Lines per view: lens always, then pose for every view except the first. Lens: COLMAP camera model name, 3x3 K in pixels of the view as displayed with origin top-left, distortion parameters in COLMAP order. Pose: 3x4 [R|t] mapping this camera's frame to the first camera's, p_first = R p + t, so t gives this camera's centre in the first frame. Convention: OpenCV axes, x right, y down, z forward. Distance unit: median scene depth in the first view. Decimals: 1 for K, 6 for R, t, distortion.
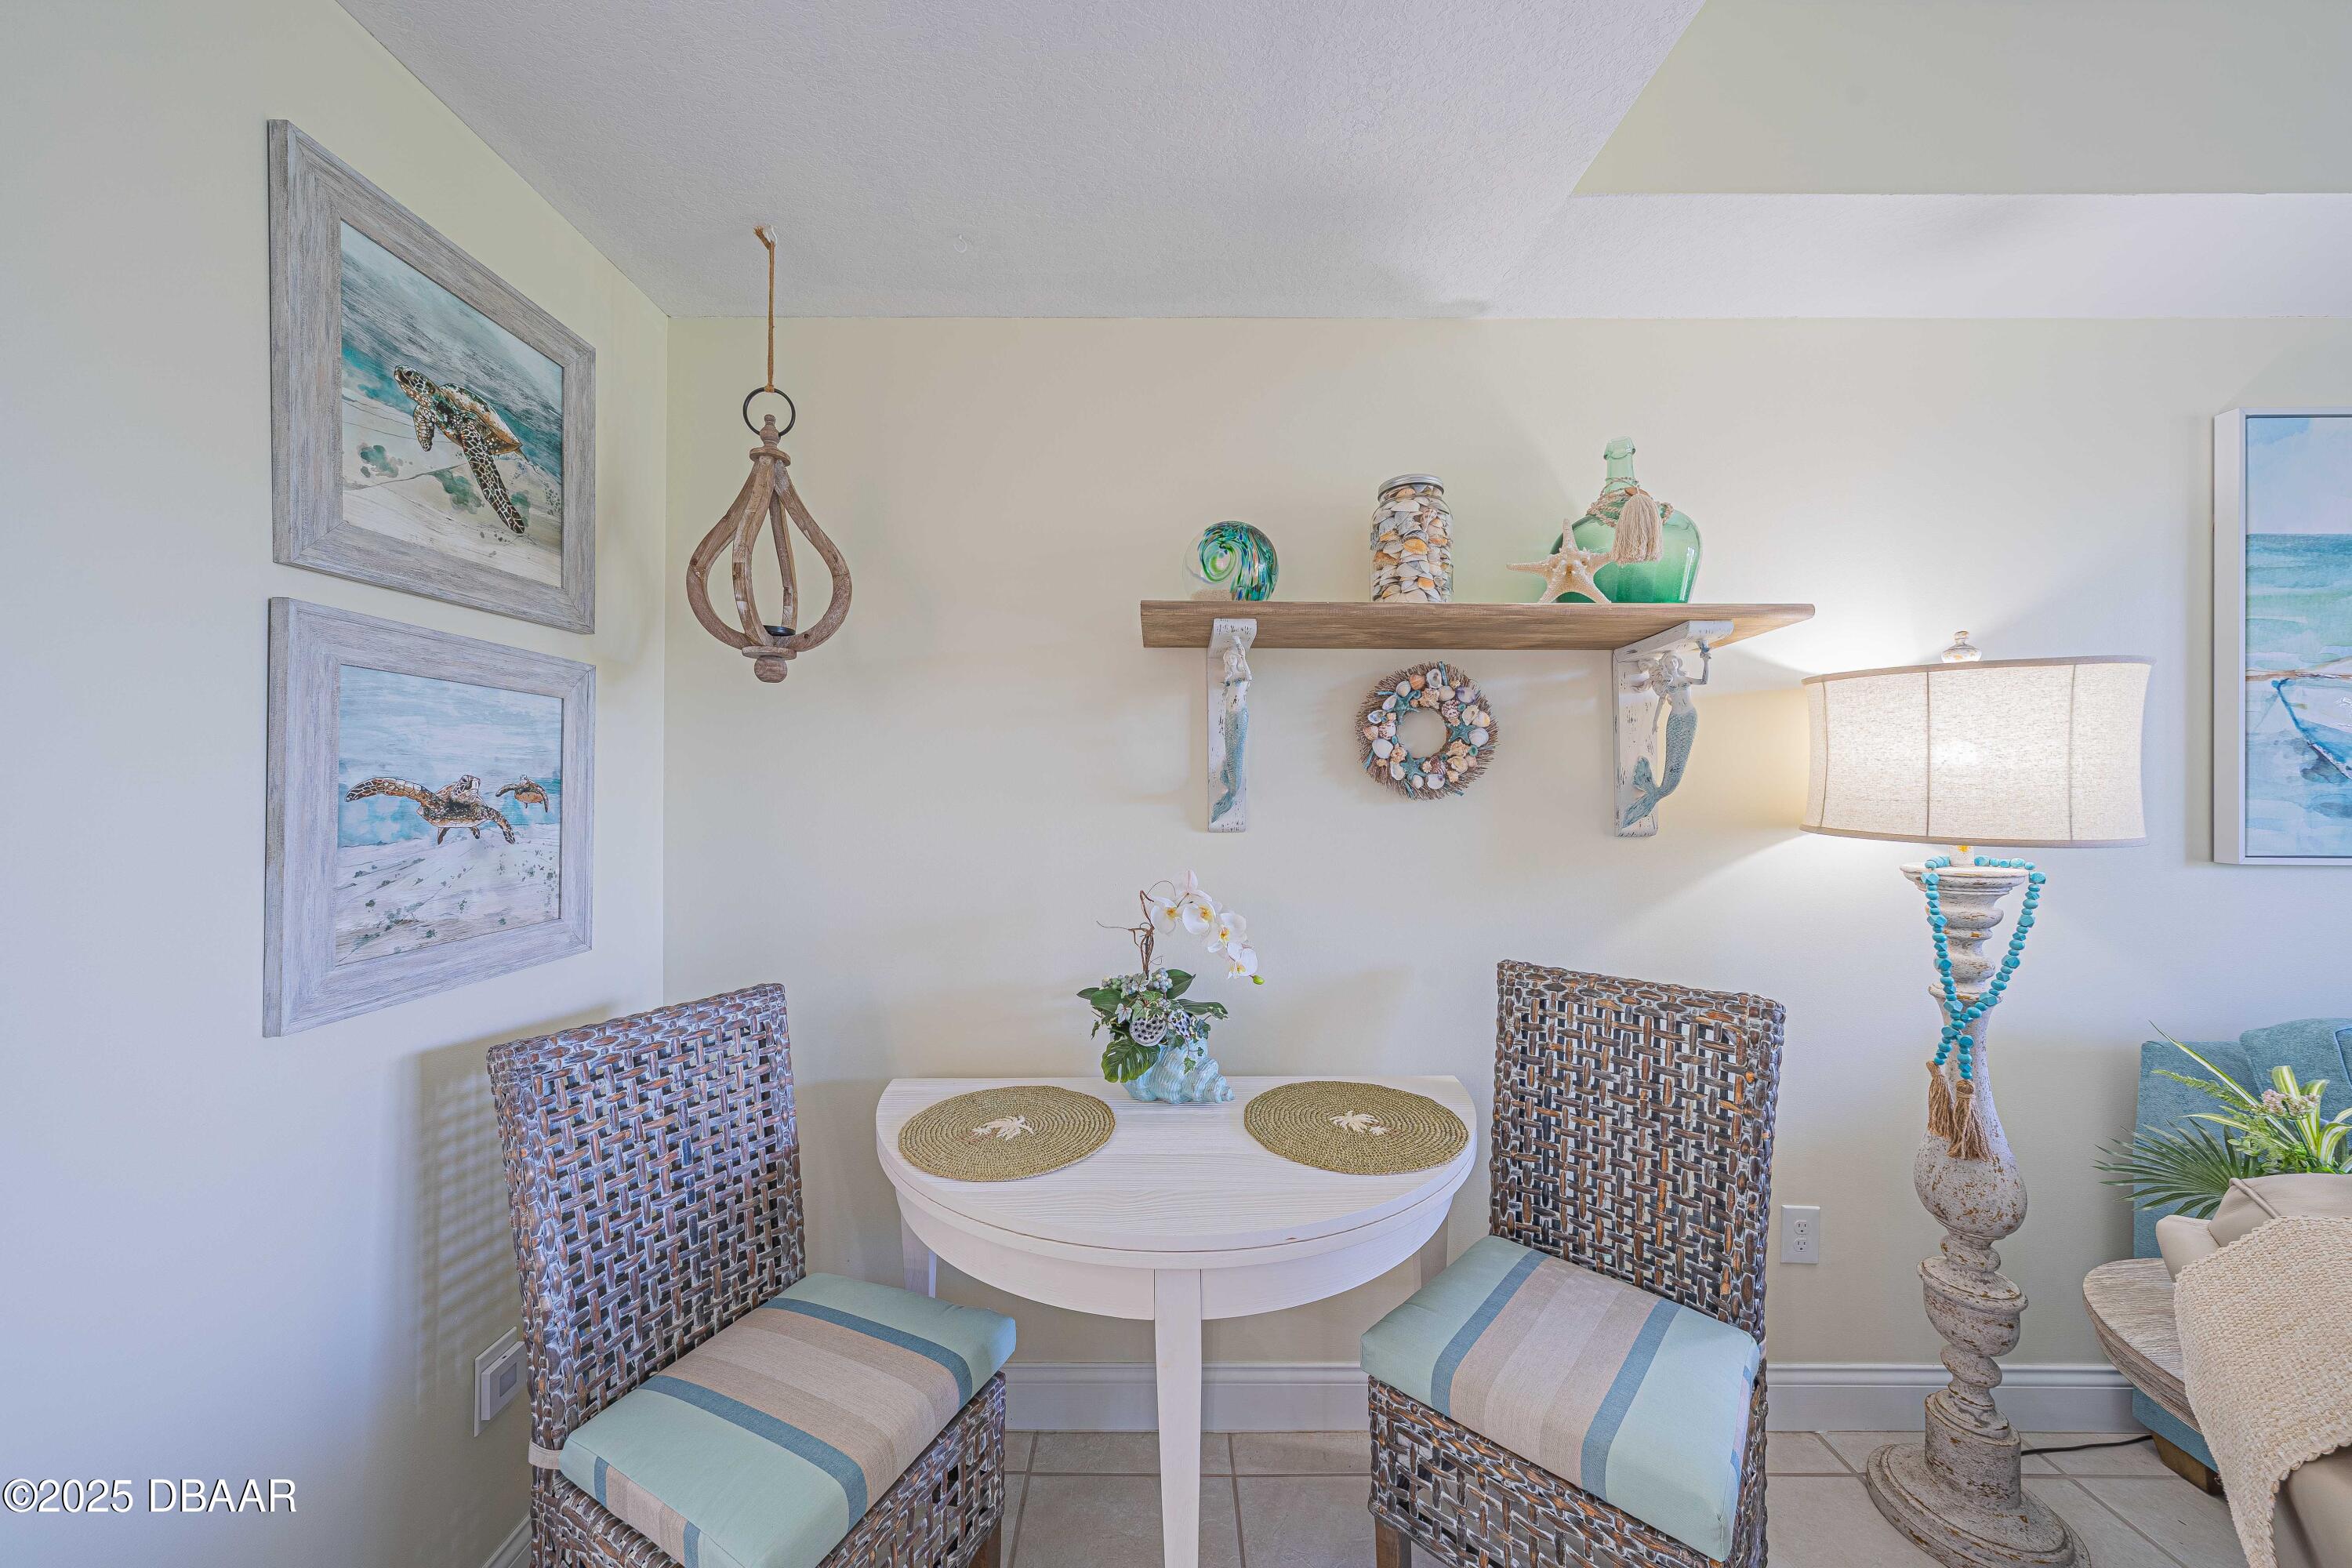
lens RADIAL K [[812.7, 0, 1172.5], [0, 812.7, 780.9], [0, 0, 1]] dist [0.001264, 0.000217]
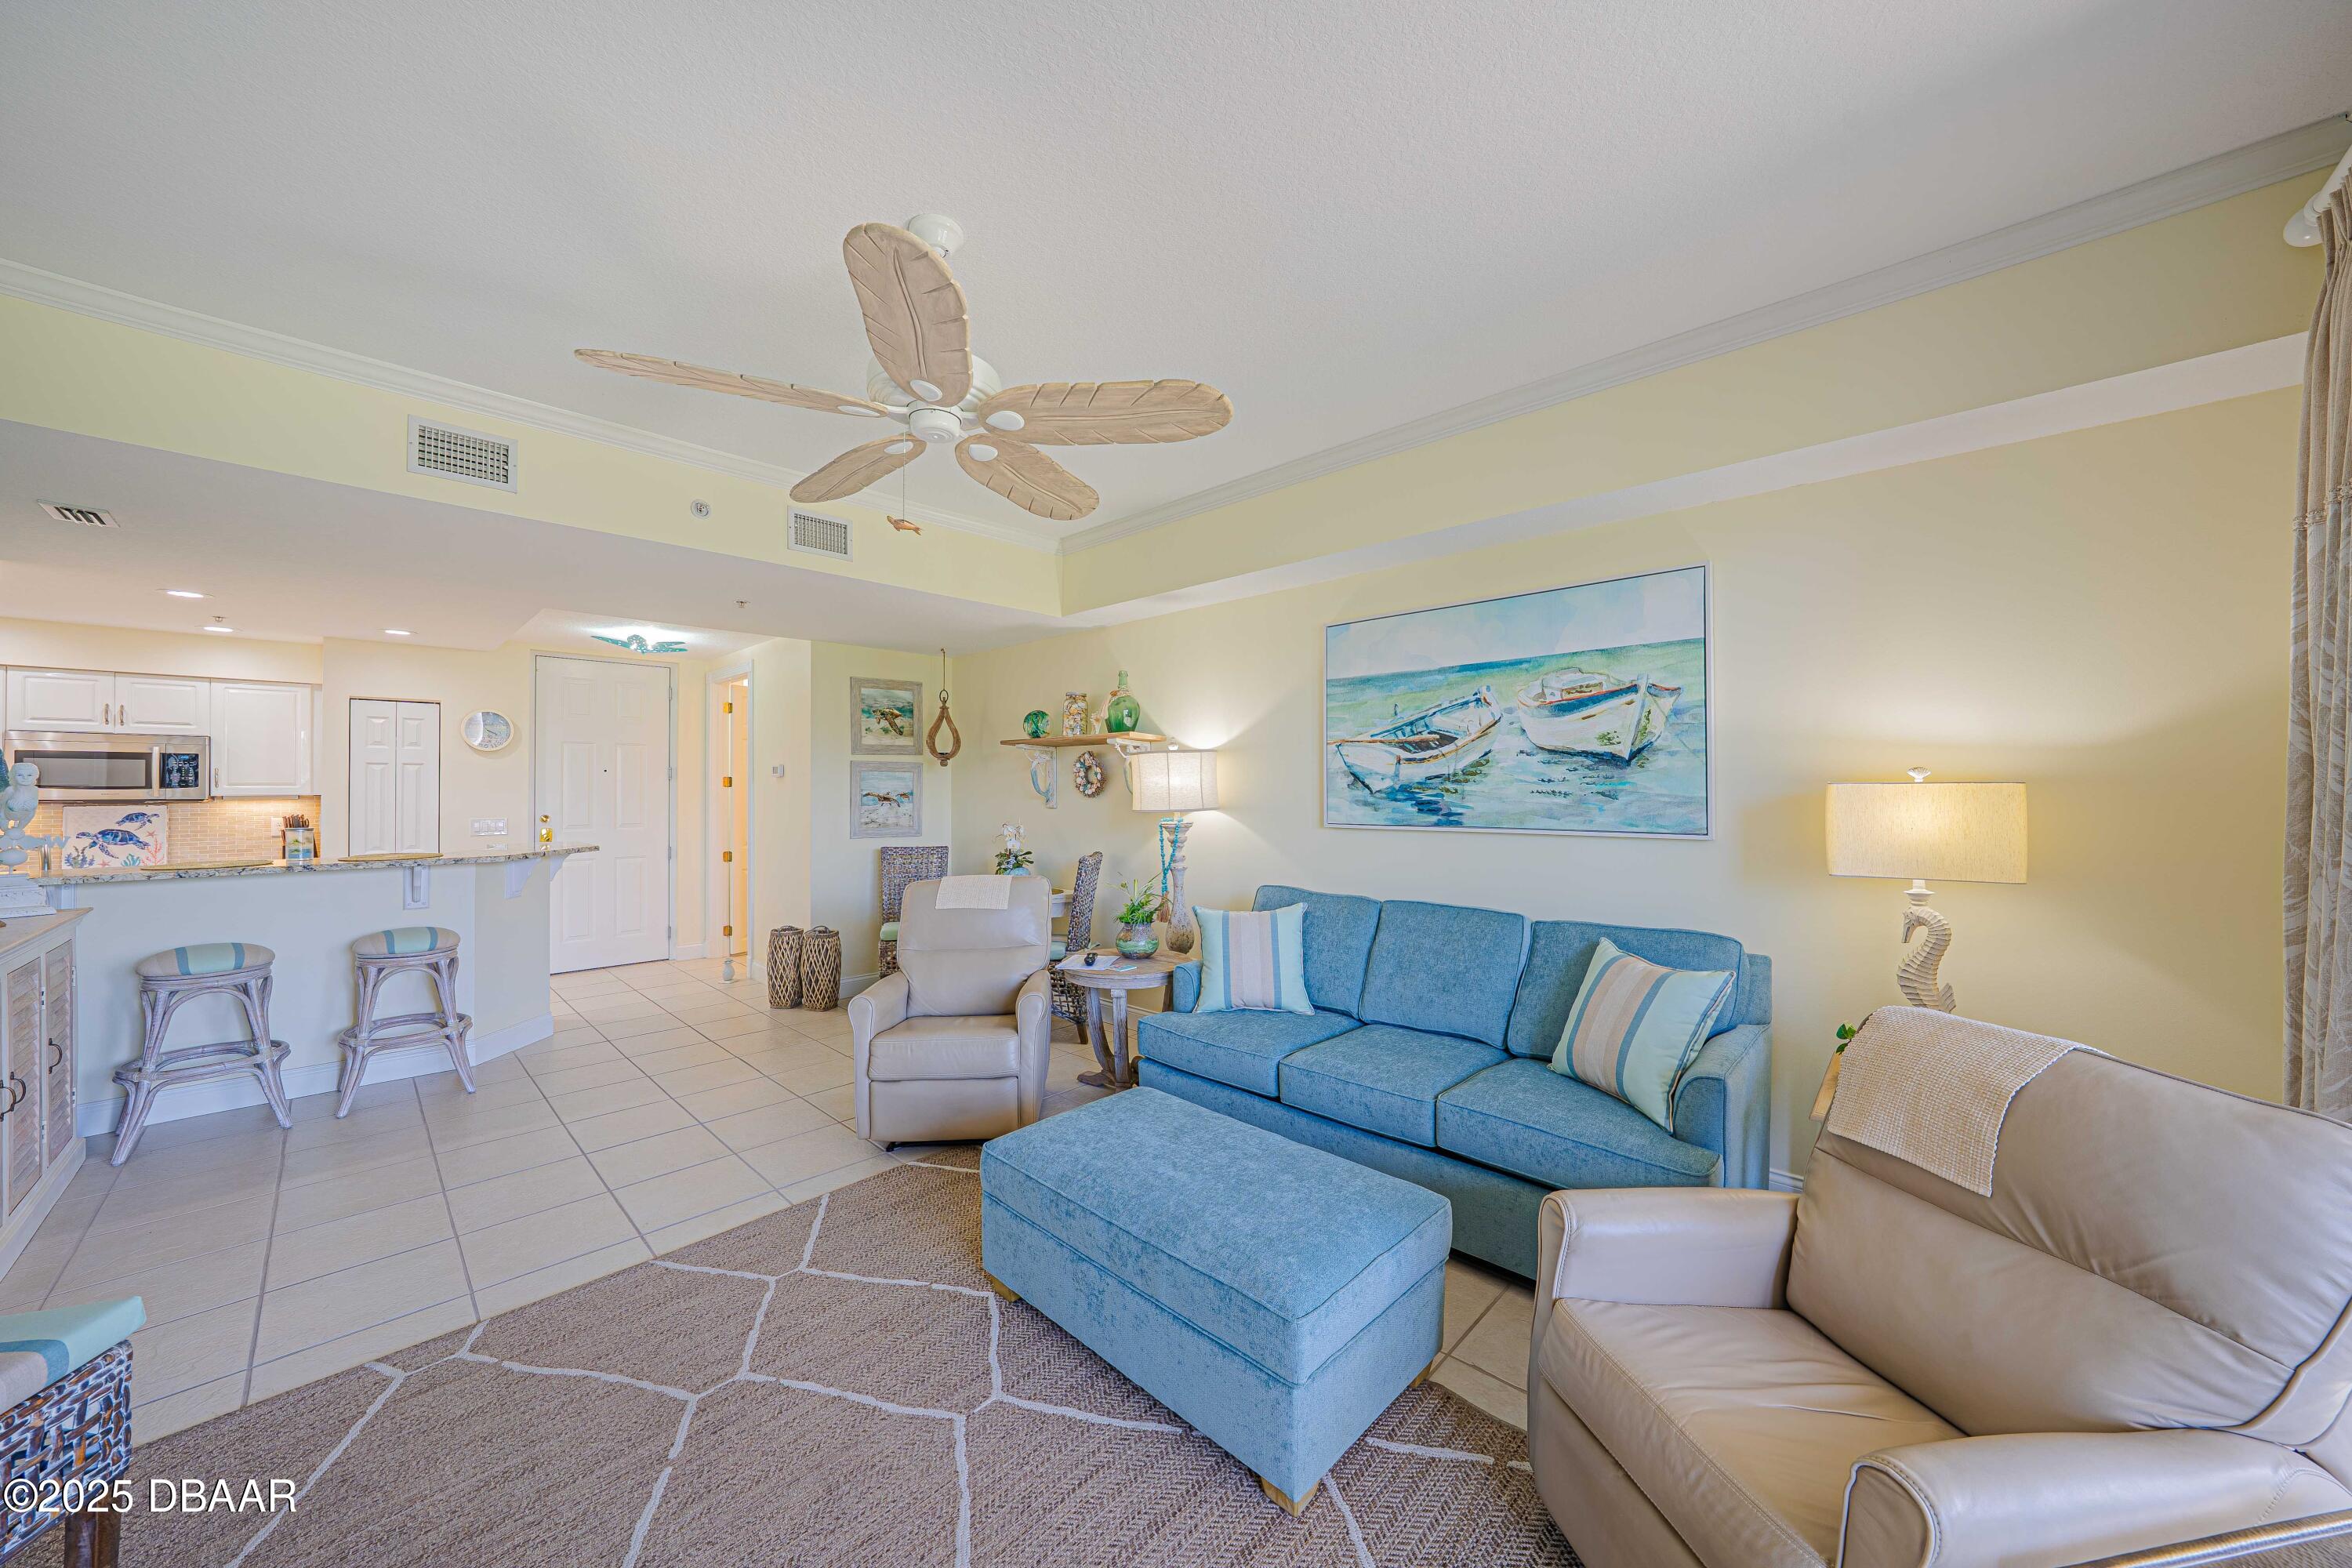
lens RADIAL K [[812.7, 0, 1182.6], [0, 812.7, 791.8], [0, 0, 1]] dist [0.001264, 0.000217]
pose [[0.733851, -0.004620, -0.679295, 3.205135], [0.005110, 0.999986, -0.001281, 0.008394], [0.679291, -0.002531, 0.733864, -1.144926]]
